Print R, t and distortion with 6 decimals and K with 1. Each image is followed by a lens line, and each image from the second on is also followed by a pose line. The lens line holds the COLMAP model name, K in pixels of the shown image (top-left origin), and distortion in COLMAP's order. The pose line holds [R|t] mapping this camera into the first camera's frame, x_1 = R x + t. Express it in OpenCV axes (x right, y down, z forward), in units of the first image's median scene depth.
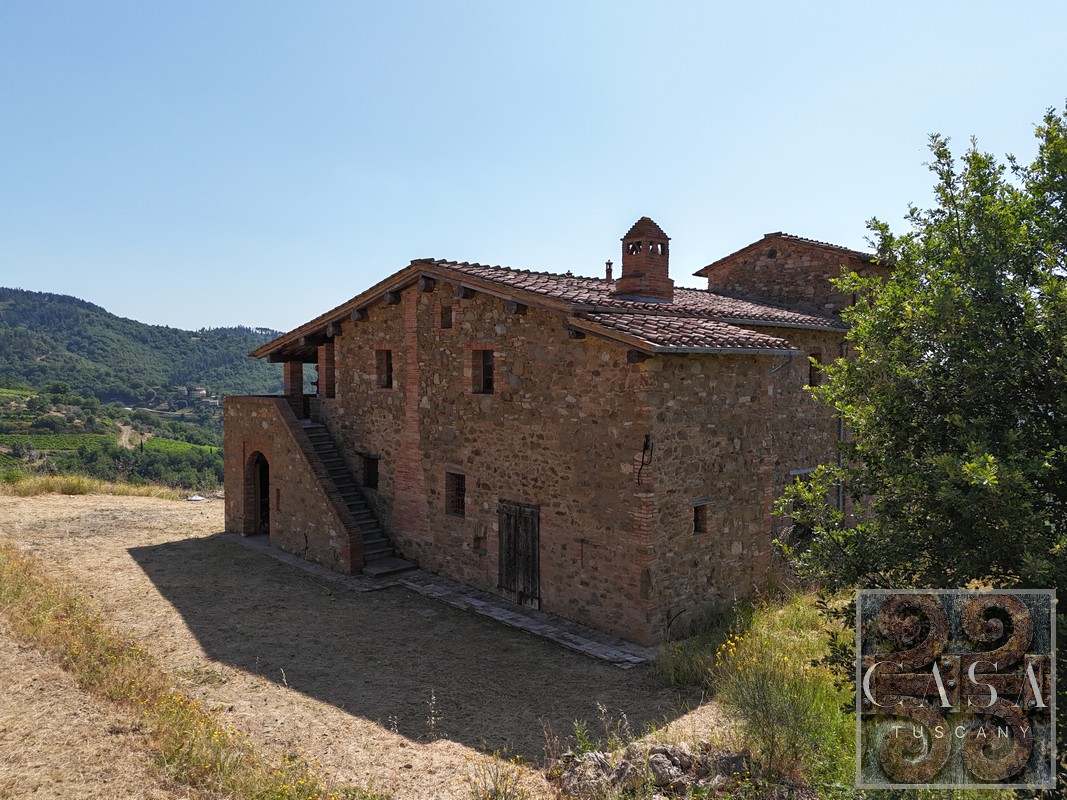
lens RADIAL K [[785.7, 0, 536.4], [0, 785.7, 399.1], [0, 0, 1]] dist [0.065736, -0.054855]
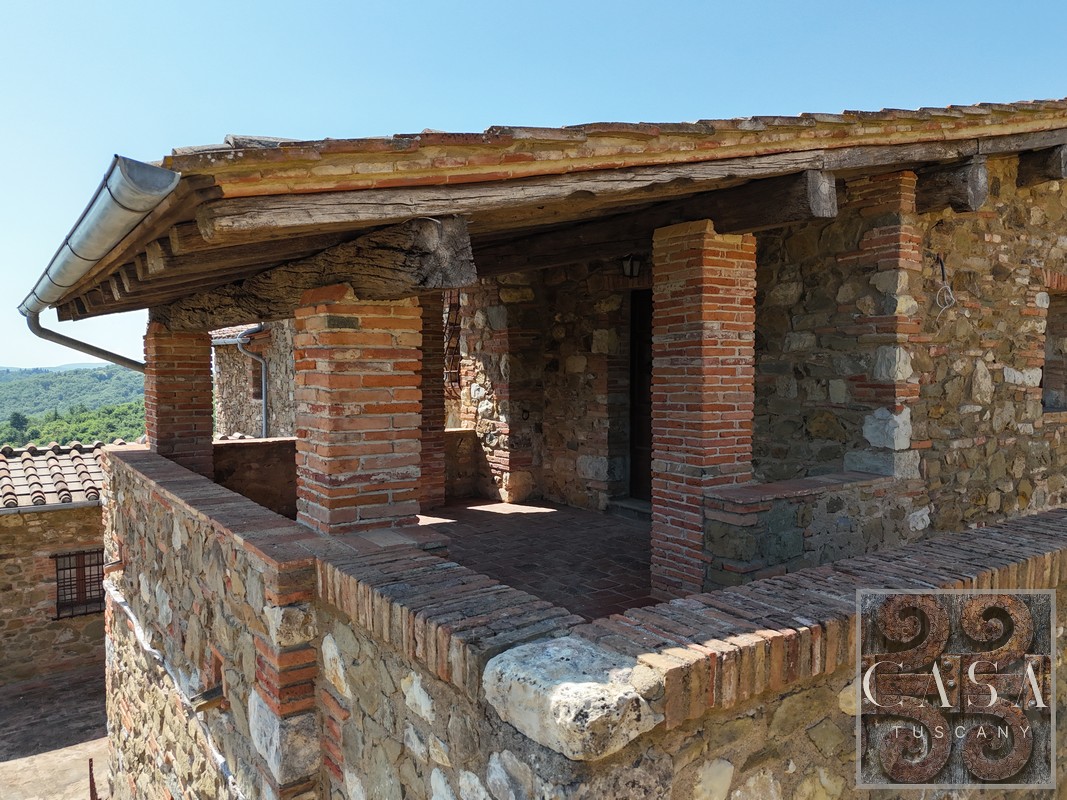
lens RADIAL K [[785.7, 0, 533.0], [0, 785.7, 401.4], [0, 0, 1]] dist [0.065736, -0.054855]
pose [[0.138040, -0.045860, 0.989364, -0.604220], [0.039954, 0.998372, 0.040703, -0.043727], [-0.989620, 0.033910, 0.139647, 1.287424]]
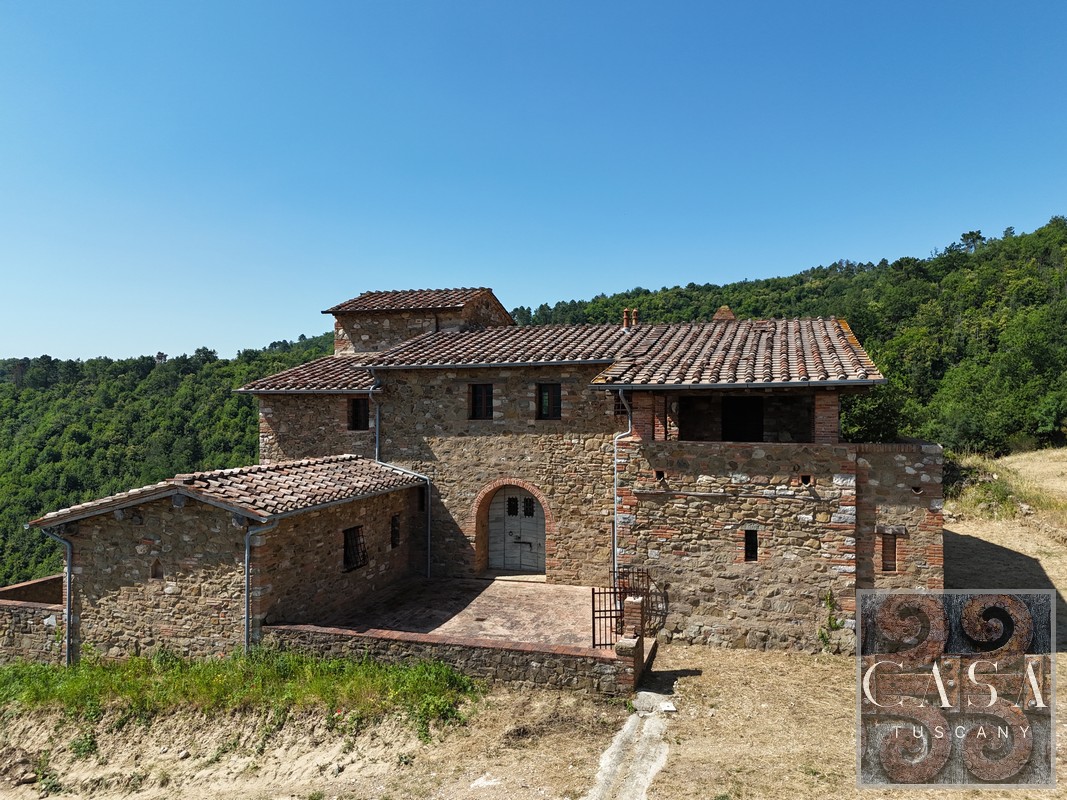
lens RADIAL K [[785.7, 0, 534.3], [0, 785.7, 397.8], [0, 0, 1]] dist [0.065736, -0.054855]
pose [[-0.494698, 0.005598, 0.869047, -1.026987], [0.038219, 0.999152, 0.015320, -0.083738], [-0.868224, 0.040793, -0.494492, 2.080205]]
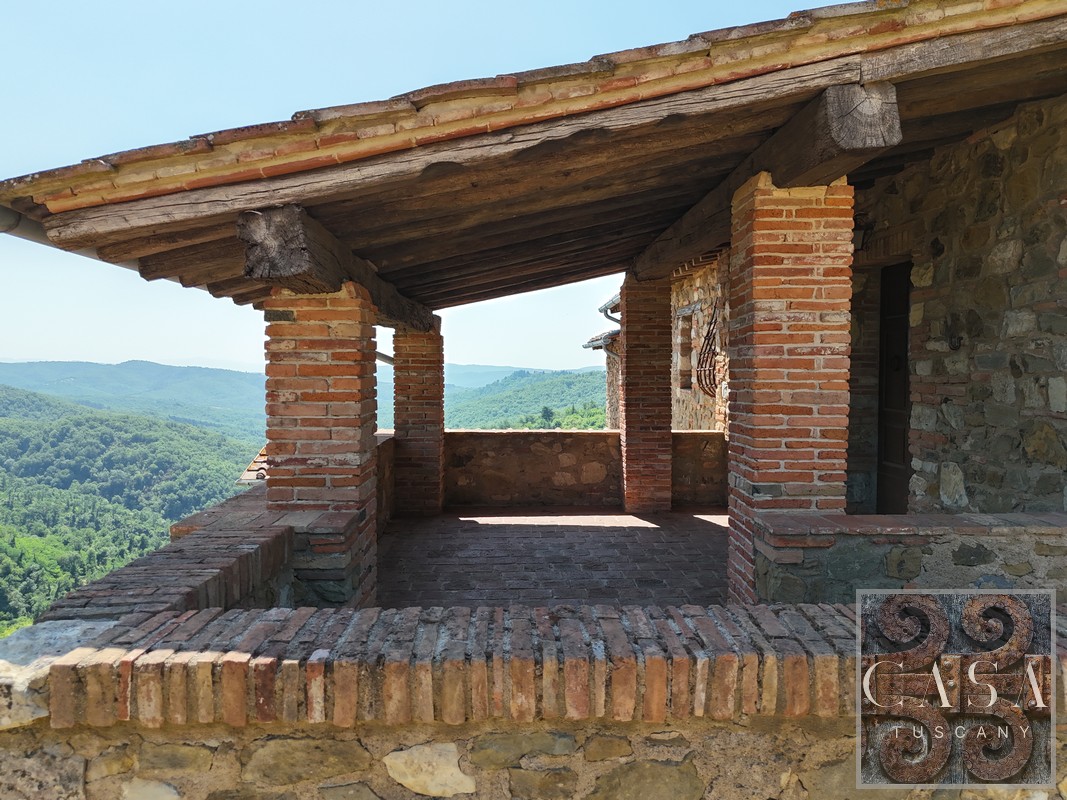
lens RADIAL K [[785.7, 0, 535.3], [0, 785.7, 400.4], [0, 0, 1]] dist [0.065736, -0.054855]
pose [[0.667264, -0.031348, 0.744161, -0.534771], [0.029646, 0.999440, 0.015520, -0.036339], [-0.744231, 0.011705, 0.667820, 1.176744]]
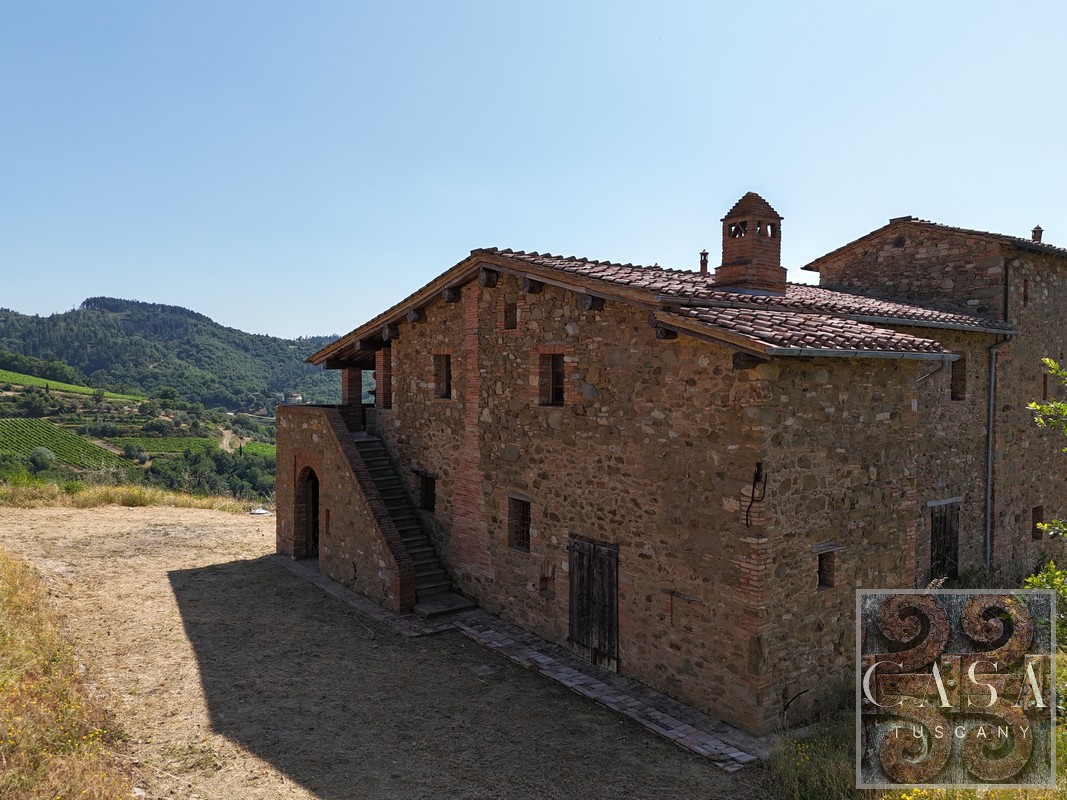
lens RADIAL K [[785.7, 0, 533.9], [0, 785.7, 396.7], [0, 0, 1]] dist [0.065736, -0.054855]
pose [[0.993901, 0.006181, -0.110107, 0.005044], [-0.007614, 0.999892, -0.012600, -0.005781], [0.110017, 0.013361, 0.993840, 0.154267]]
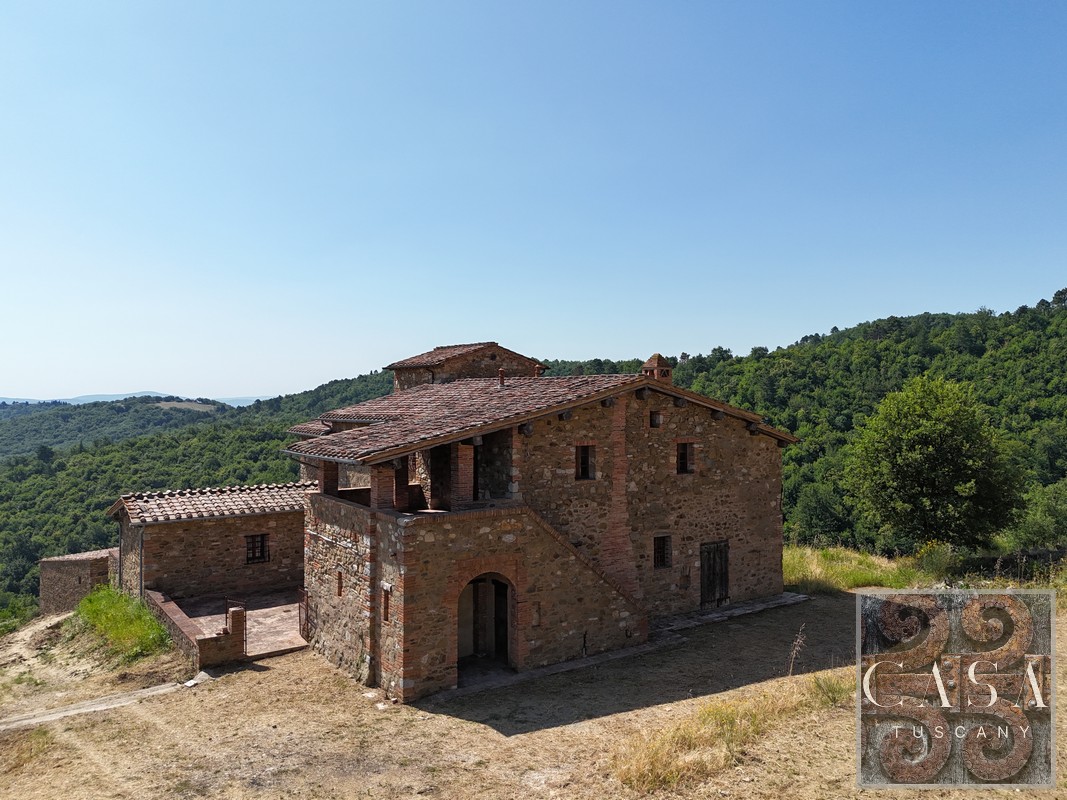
lens RADIAL K [[785.7, 0, 534.0], [0, 785.7, 396.9], [0, 0, 1]] dist [0.065736, -0.054855]
pose [[0.151239, -0.002393, 0.988494, -1.438450], [0.041514, 0.999130, -0.003932, -0.143577], [-0.987625, 0.041631, 0.151207, 0.988870]]
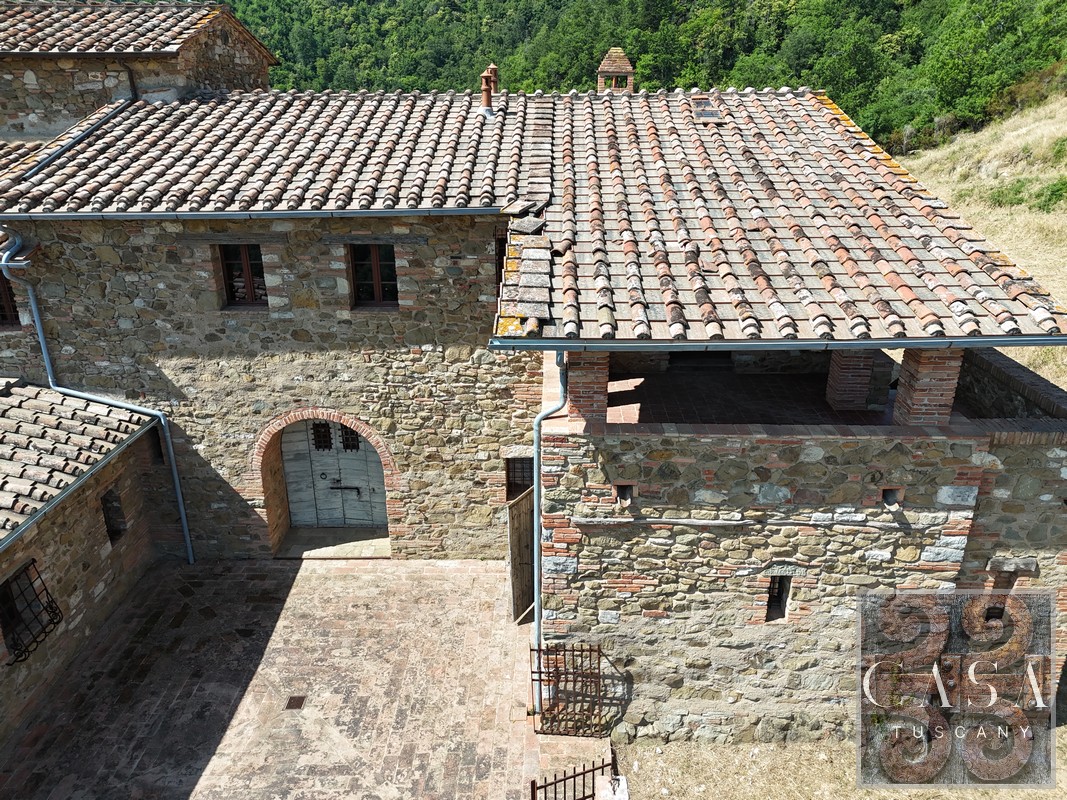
lens RADIAL K [[785.7, 0, 536.7], [0, 785.7, 400.6], [0, 0, 1]] dist [0.065736, -0.054855]
pose [[-0.709027, -0.256056, 0.657051, -0.567998], [0.036398, 0.917218, 0.396721, -0.219085], [-0.704242, 0.305200, -0.641012, 1.834749]]
